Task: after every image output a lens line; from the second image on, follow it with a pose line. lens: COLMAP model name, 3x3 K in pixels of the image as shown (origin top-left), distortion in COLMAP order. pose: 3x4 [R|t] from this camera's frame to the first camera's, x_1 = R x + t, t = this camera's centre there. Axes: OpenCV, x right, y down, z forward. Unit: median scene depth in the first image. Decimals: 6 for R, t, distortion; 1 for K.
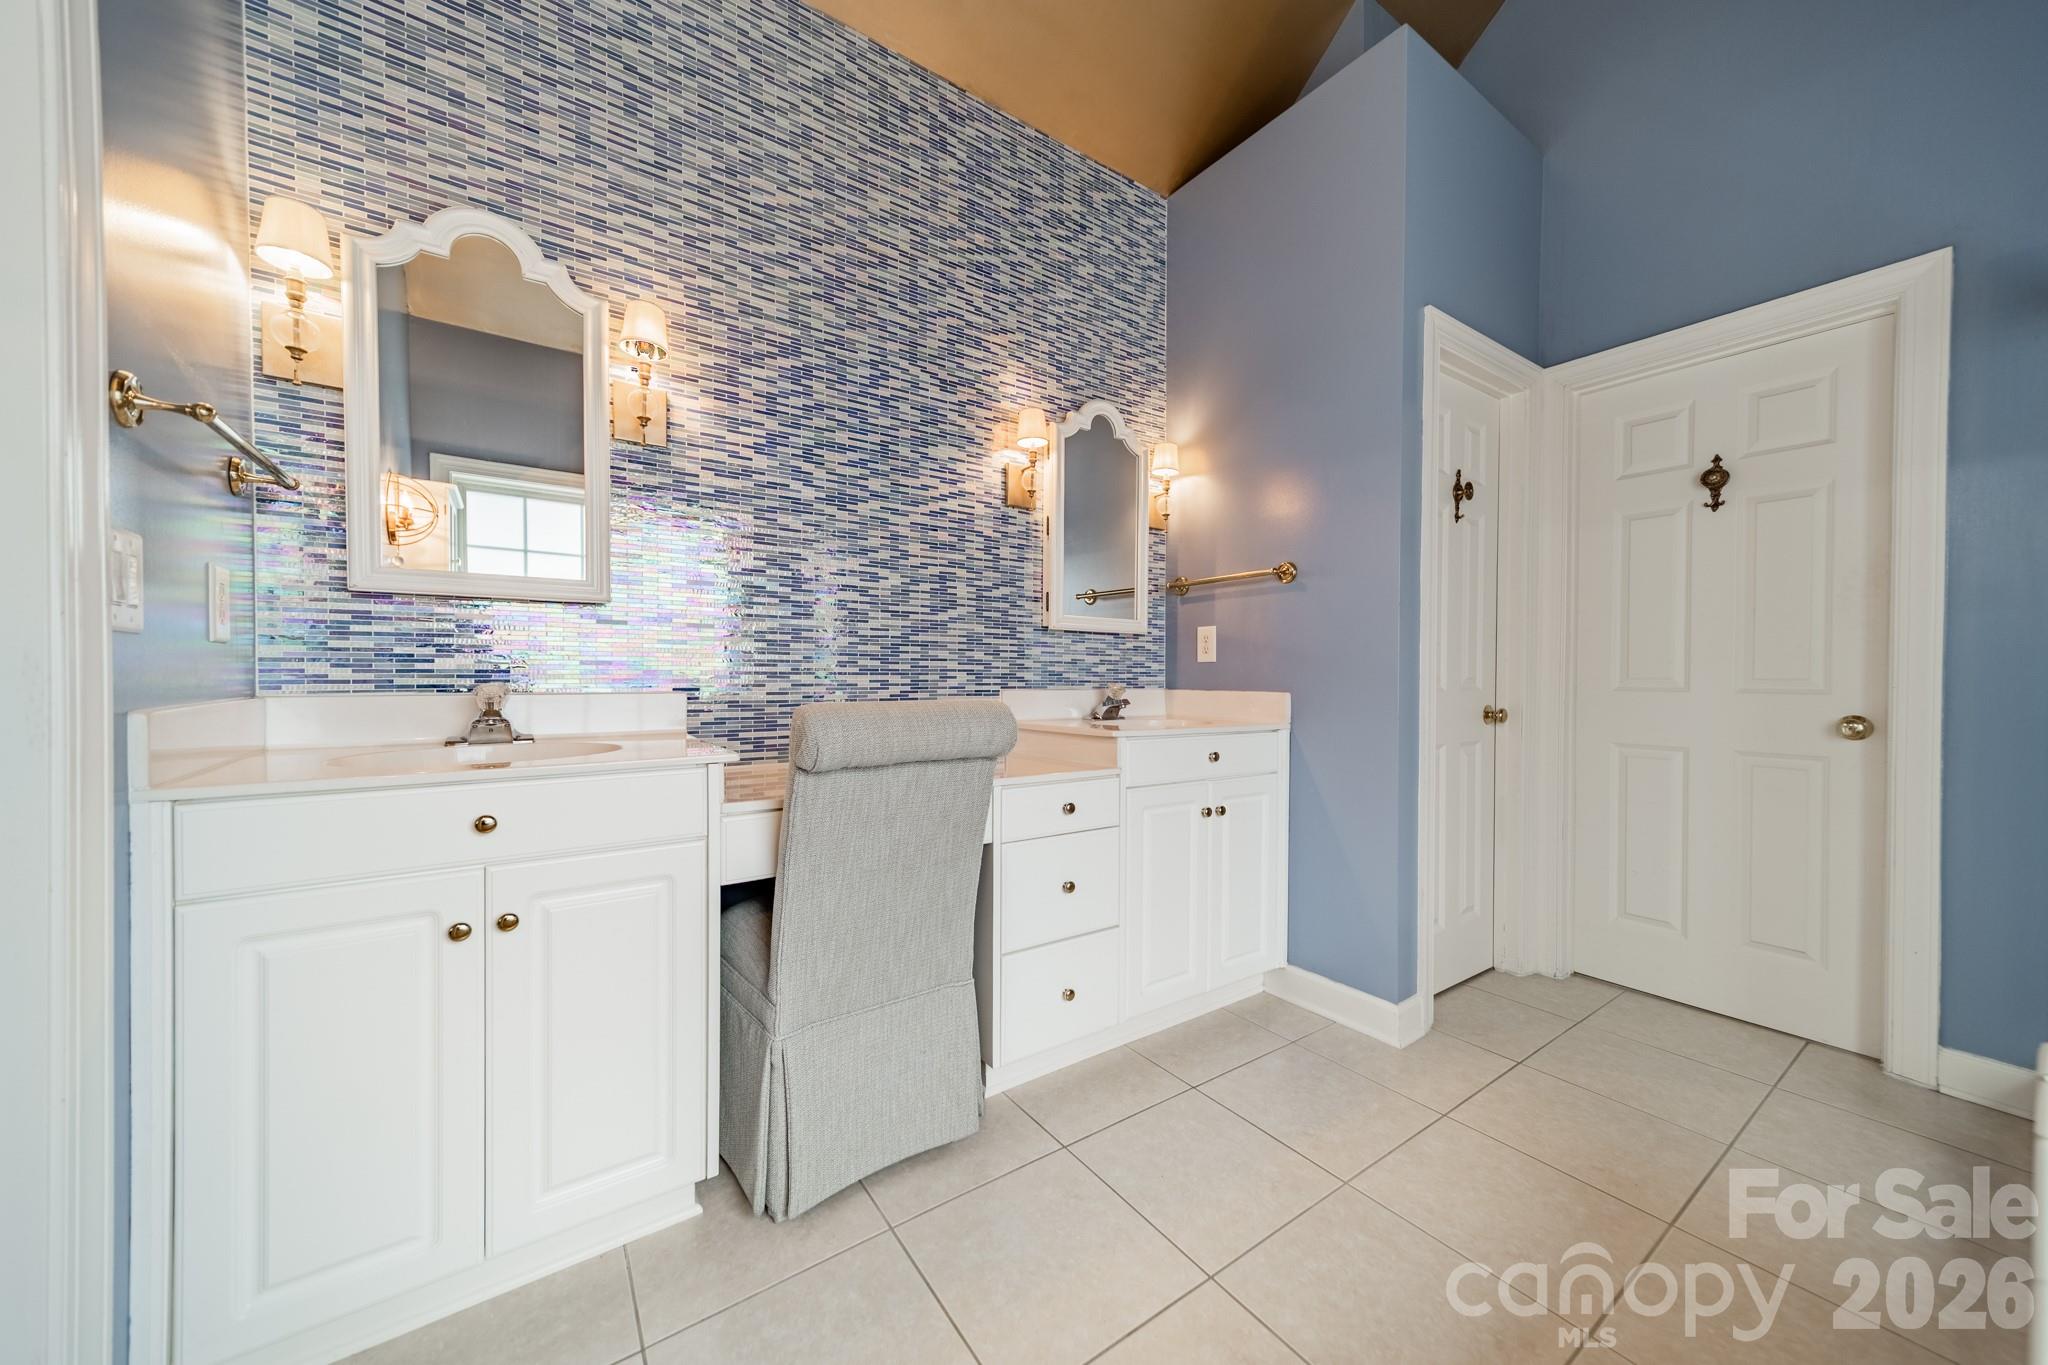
lens RADIAL K [[722.1, 0, 1023.8], [0, 722.1, 678.7], [0, 0, 1]] dist [0.007395, 0.000084]
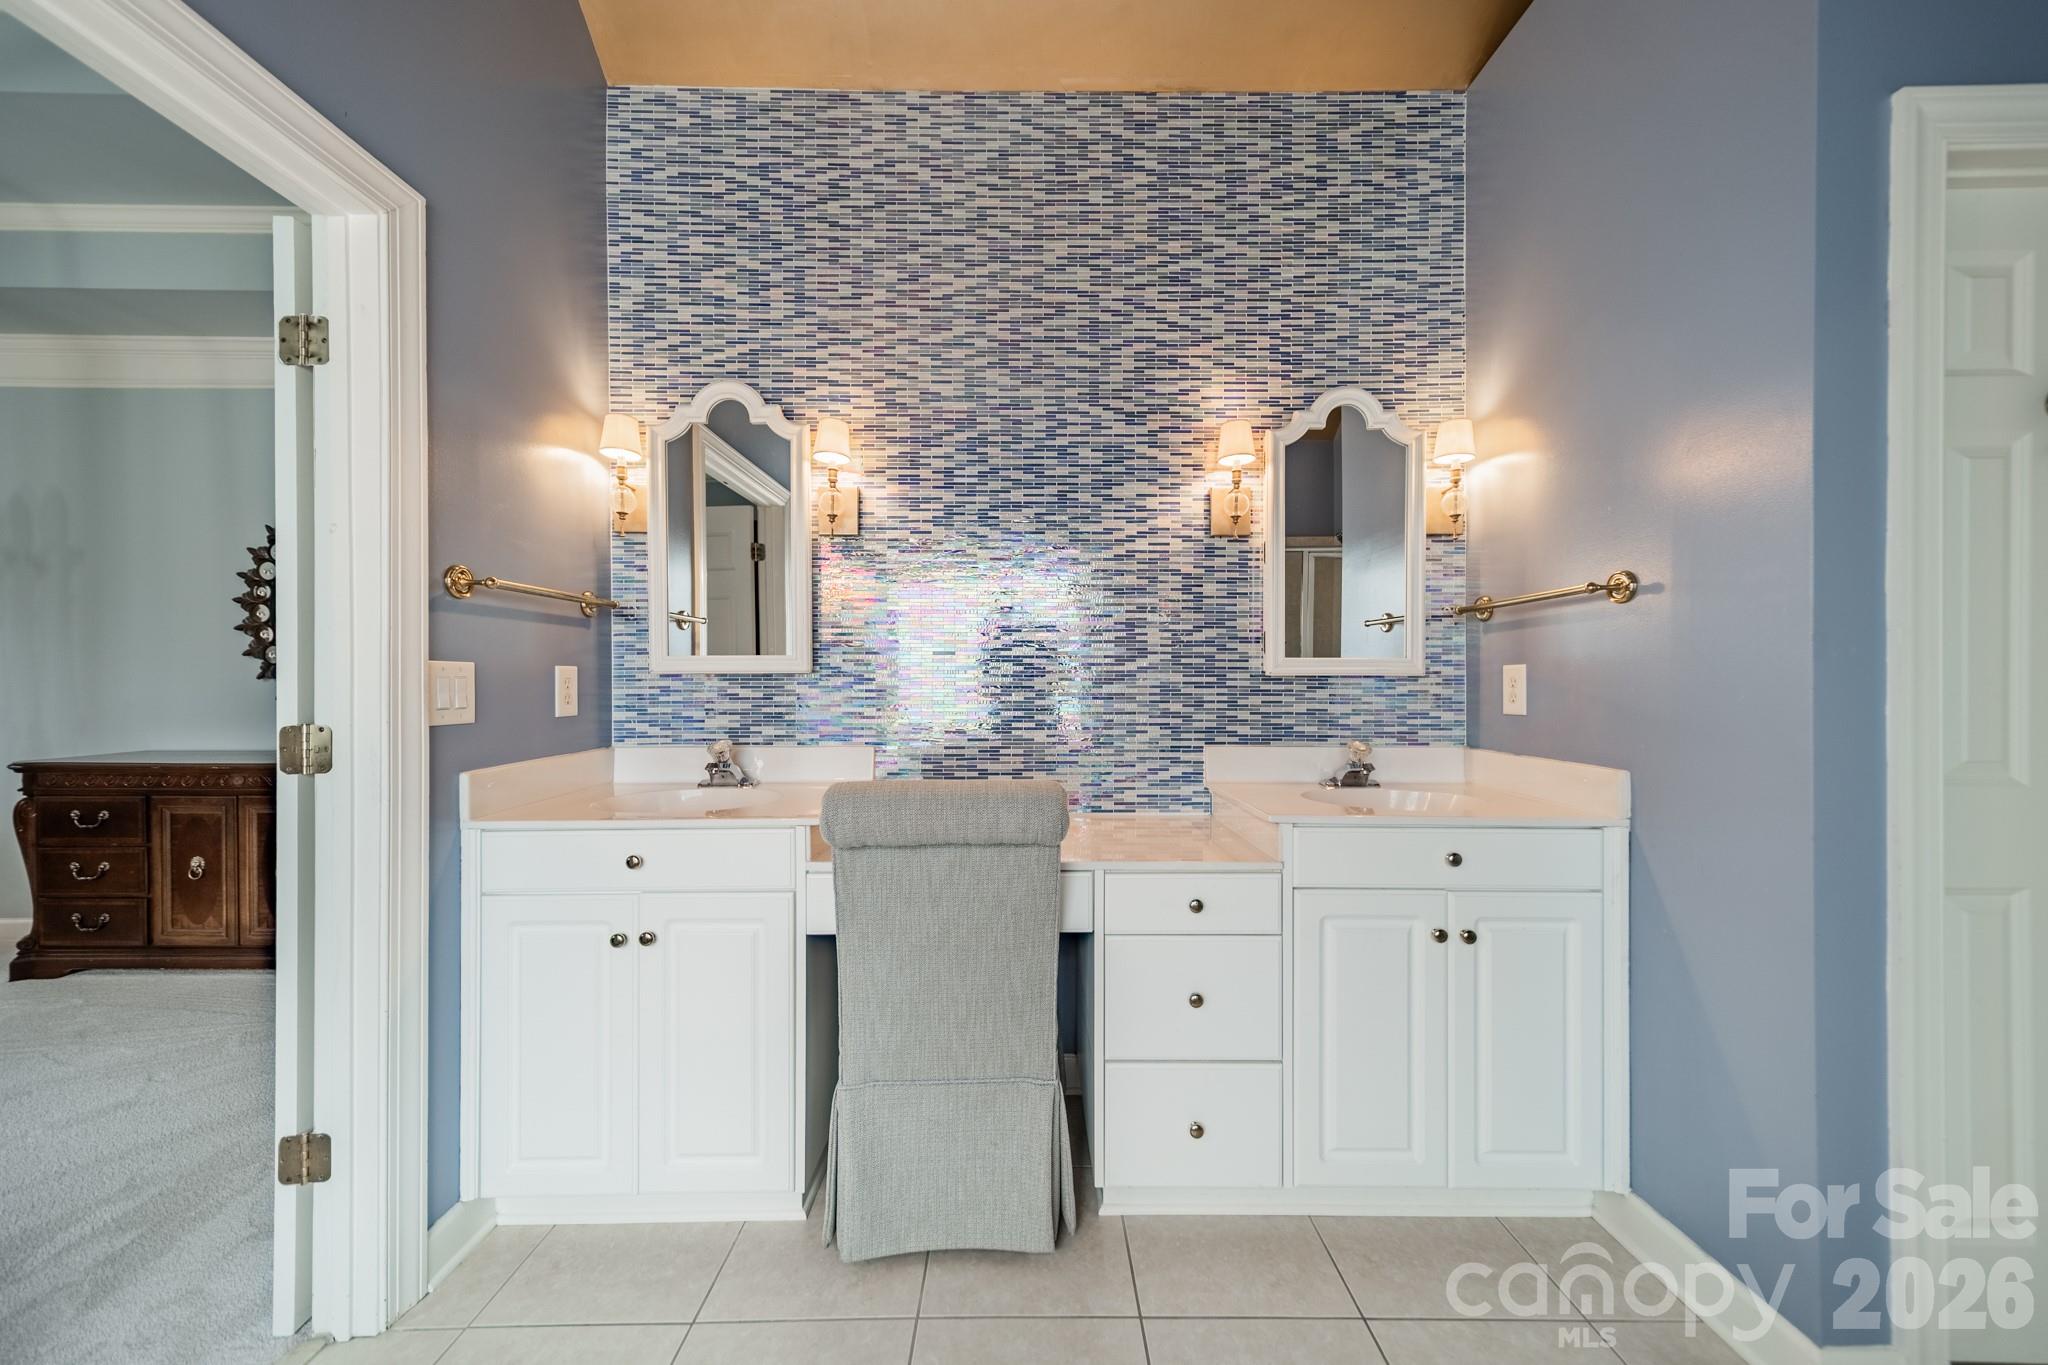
lens RADIAL K [[722.1, 0, 1024.6], [0, 722.1, 679.2], [0, 0, 1]] dist [0.007395, 0.000084]
pose [[0.823260, -0.008084, -0.567608, 0.334577], [0.002214, 0.999937, -0.011030, -0.065784], [0.567661, 0.007824, 0.823225, 0.174427]]
